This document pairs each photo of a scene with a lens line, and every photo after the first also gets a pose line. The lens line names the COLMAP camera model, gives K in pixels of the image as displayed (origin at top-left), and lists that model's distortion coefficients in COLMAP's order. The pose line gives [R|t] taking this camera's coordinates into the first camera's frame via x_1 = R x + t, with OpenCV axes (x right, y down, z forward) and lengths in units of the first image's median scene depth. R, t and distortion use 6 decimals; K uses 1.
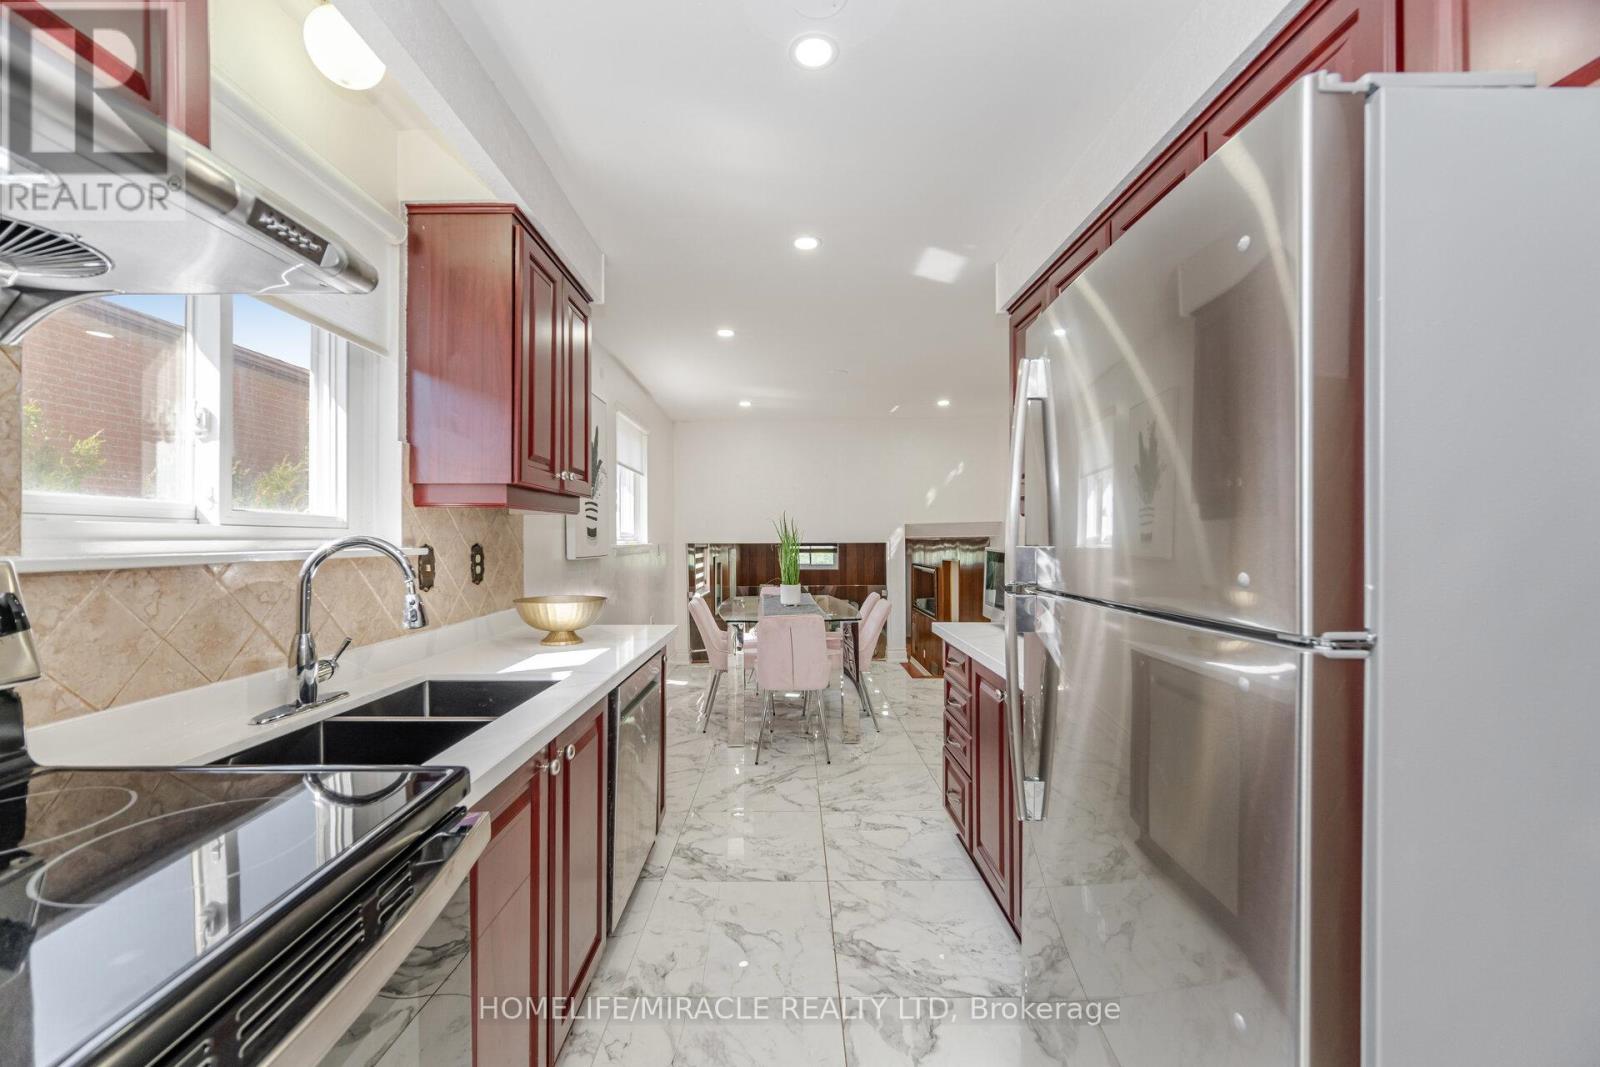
lens RADIAL K [[642.9, 0, 800.0], [0, 642.9, 533.5], [0, 0, 1]] dist [-0.004389, -0.000486]
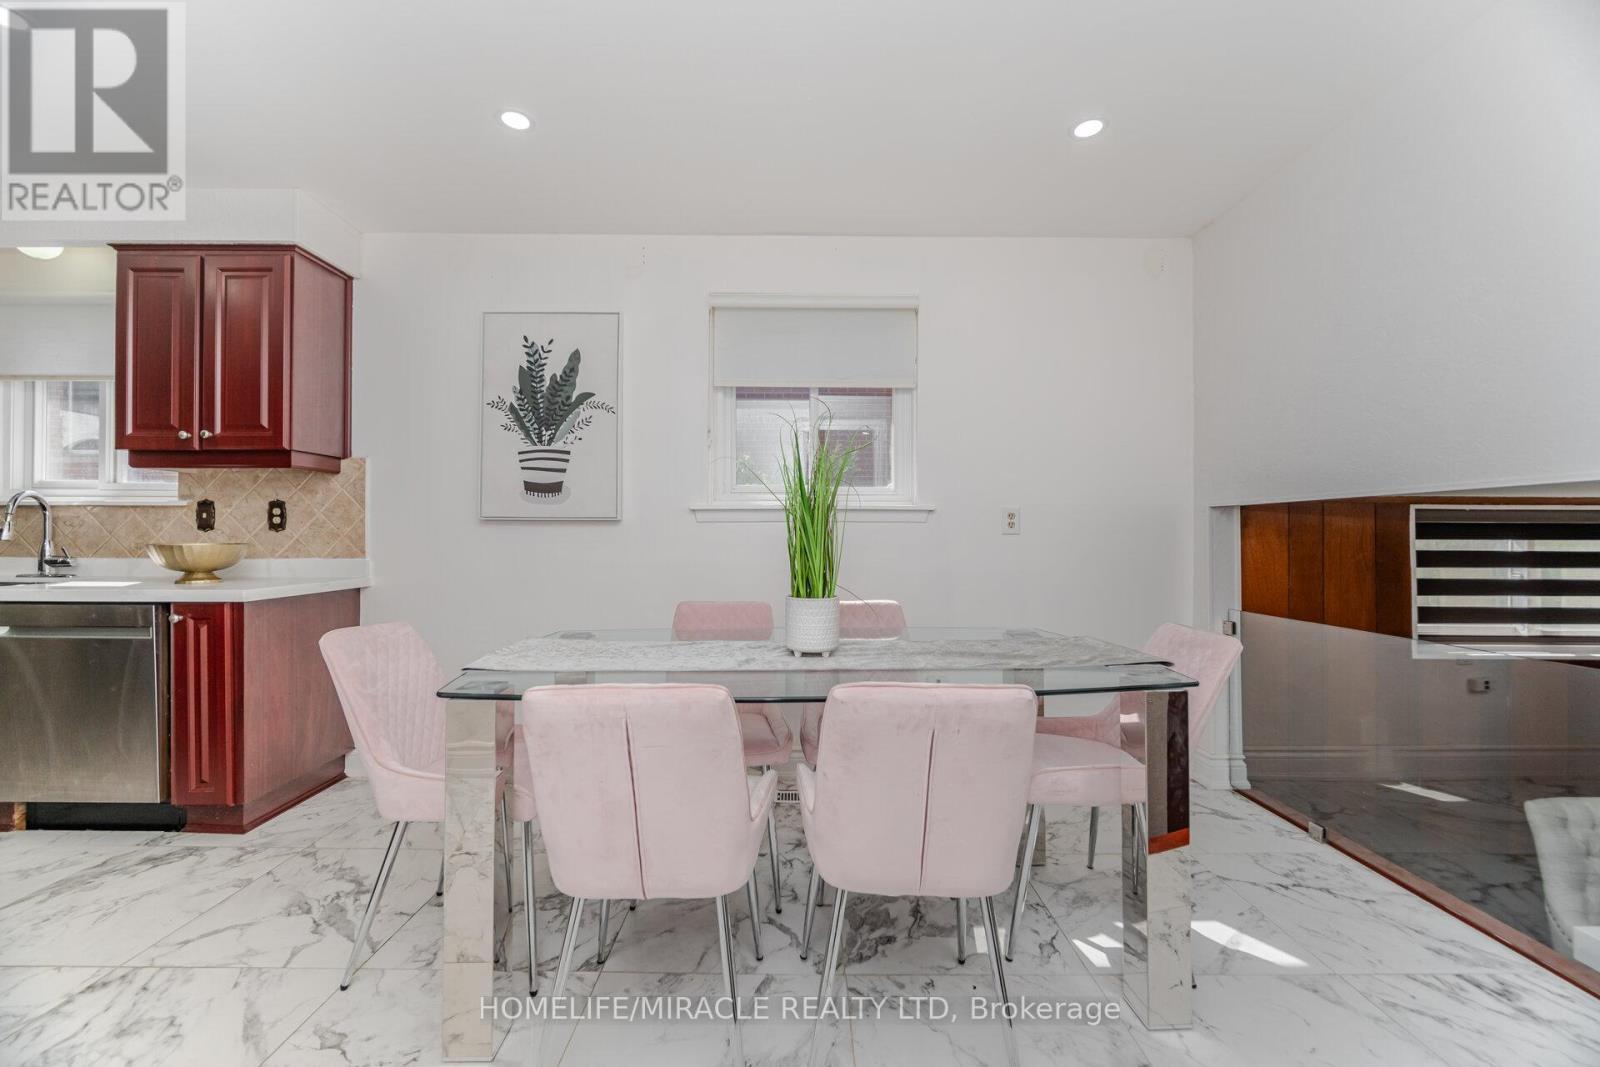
lens RADIAL K [[637.8, 0, 791.7], [0, 637.8, 532.2], [0, 0, 1]] dist [-0.003224, 0.000002]
pose [[-0.017851, 0.000479, -0.999841, 0.671431], [0.005568, 0.999984, 0.000380, 0.079499], [0.999825, -0.005560, -0.017854, 1.894245]]
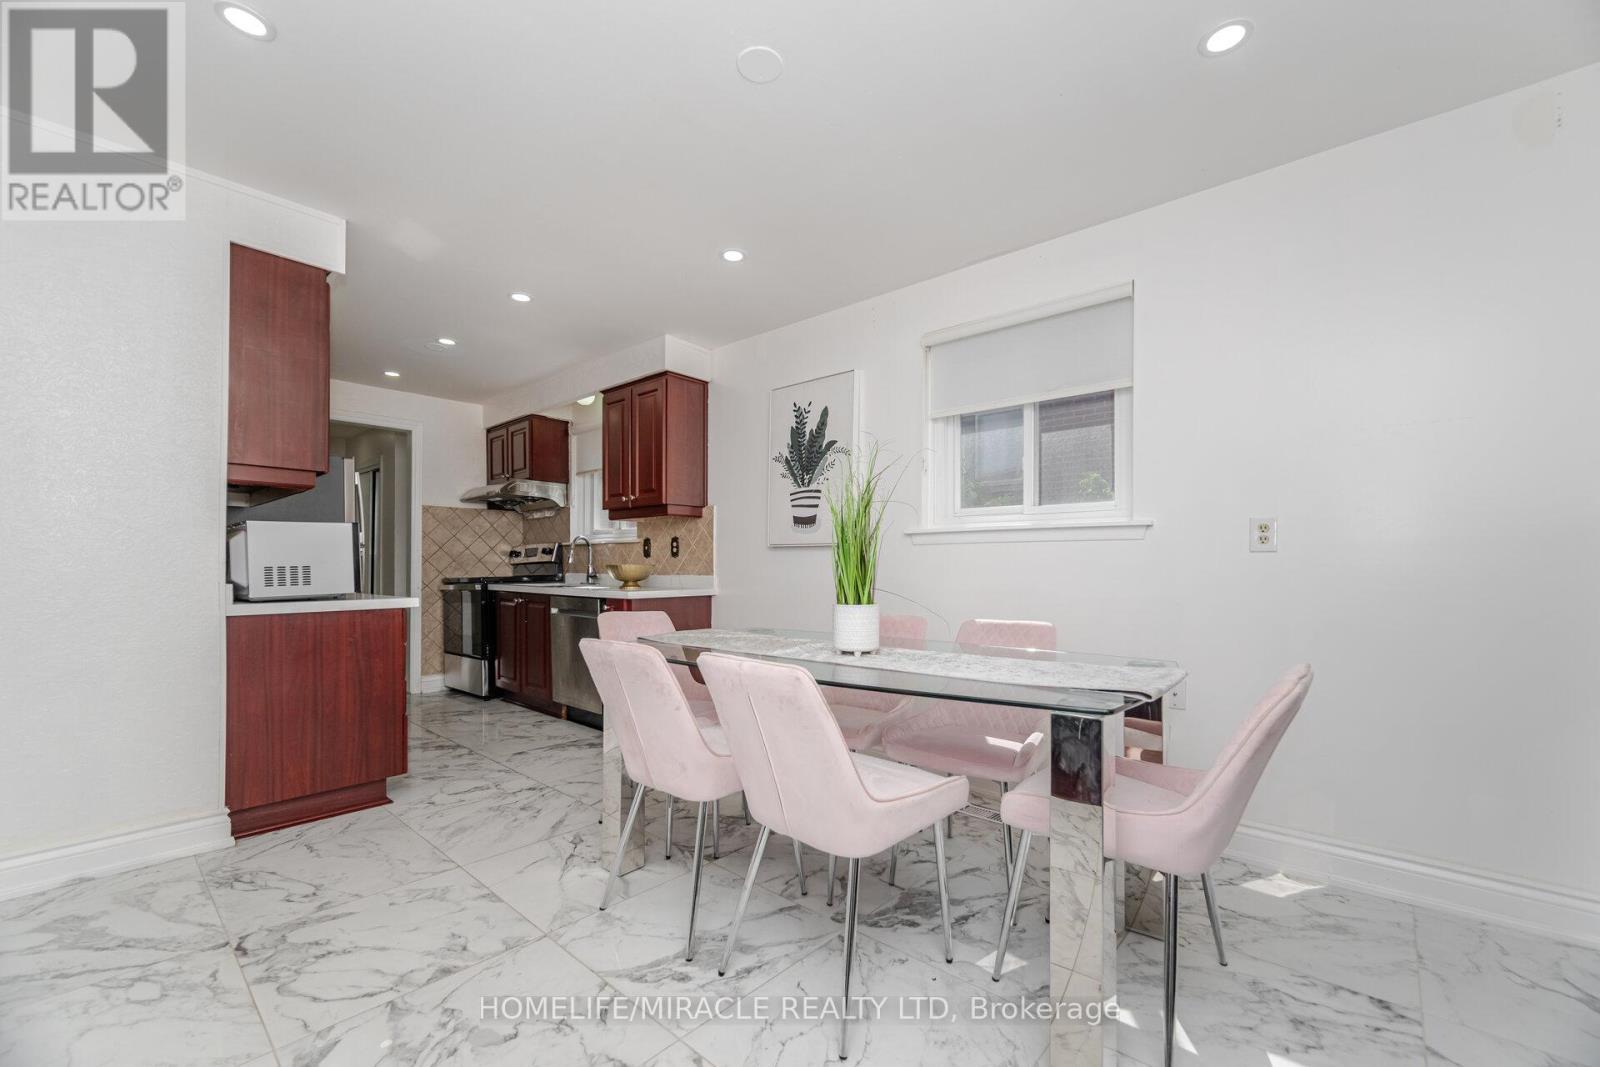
lens RADIAL K [[648.5, 0, 797.9], [0, 648.5, 563.8], [0, 0, 1]] dist [-0.000990, -0.000106]
pose [[-0.674670, 0.001673, -0.738117, 0.630225], [0.007734, 0.999959, -0.004802, 0.102329], [0.738079, -0.008948, -0.674655, 2.405611]]
